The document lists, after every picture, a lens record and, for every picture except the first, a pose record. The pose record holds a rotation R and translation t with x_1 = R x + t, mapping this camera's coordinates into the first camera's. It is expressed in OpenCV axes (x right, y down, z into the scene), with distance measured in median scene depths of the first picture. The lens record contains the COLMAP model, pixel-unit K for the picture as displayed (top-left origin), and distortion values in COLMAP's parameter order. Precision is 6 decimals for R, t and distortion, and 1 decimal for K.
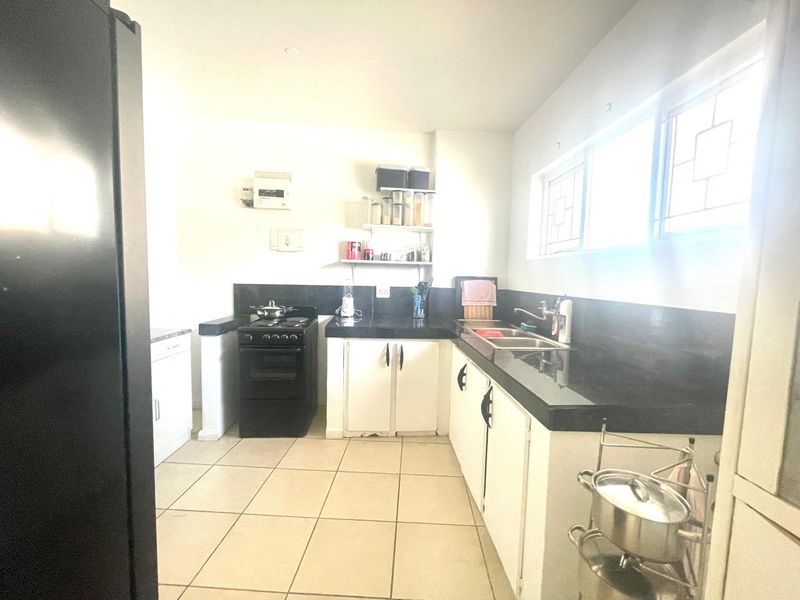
lens RADIAL K [[323.9, 0, 402.3], [0, 323.9, 301.9], [0, 0, 1]] dist [0.000577, 0.000101]
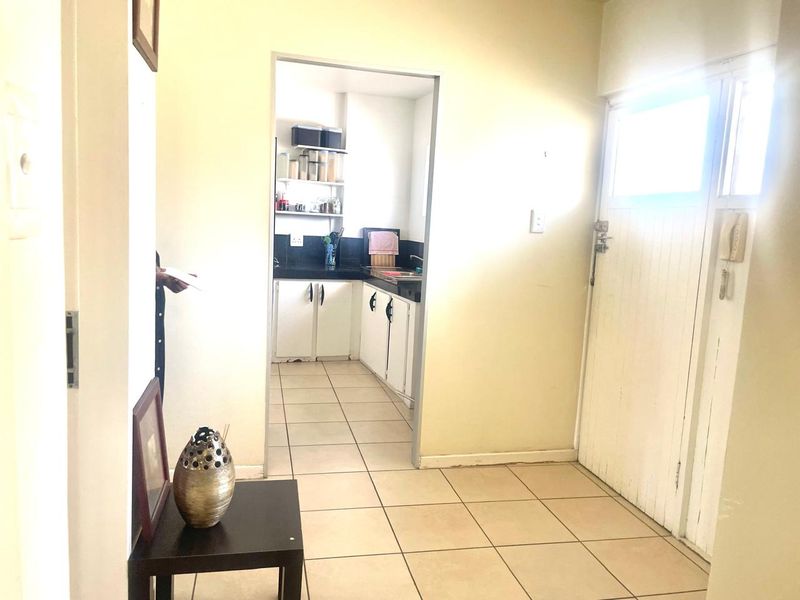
lens RADIAL K [[626.5, 0, 400.0], [0, 626.5, 300.0], [0, 0, 1]] dist [-0.000617, 0.000273]
pose [[0.964299, -0.005174, 0.264766, -0.290887], [-0.011558, 0.998034, 0.061597, 0.035663], [-0.264564, -0.062458, 0.962343, -1.140298]]
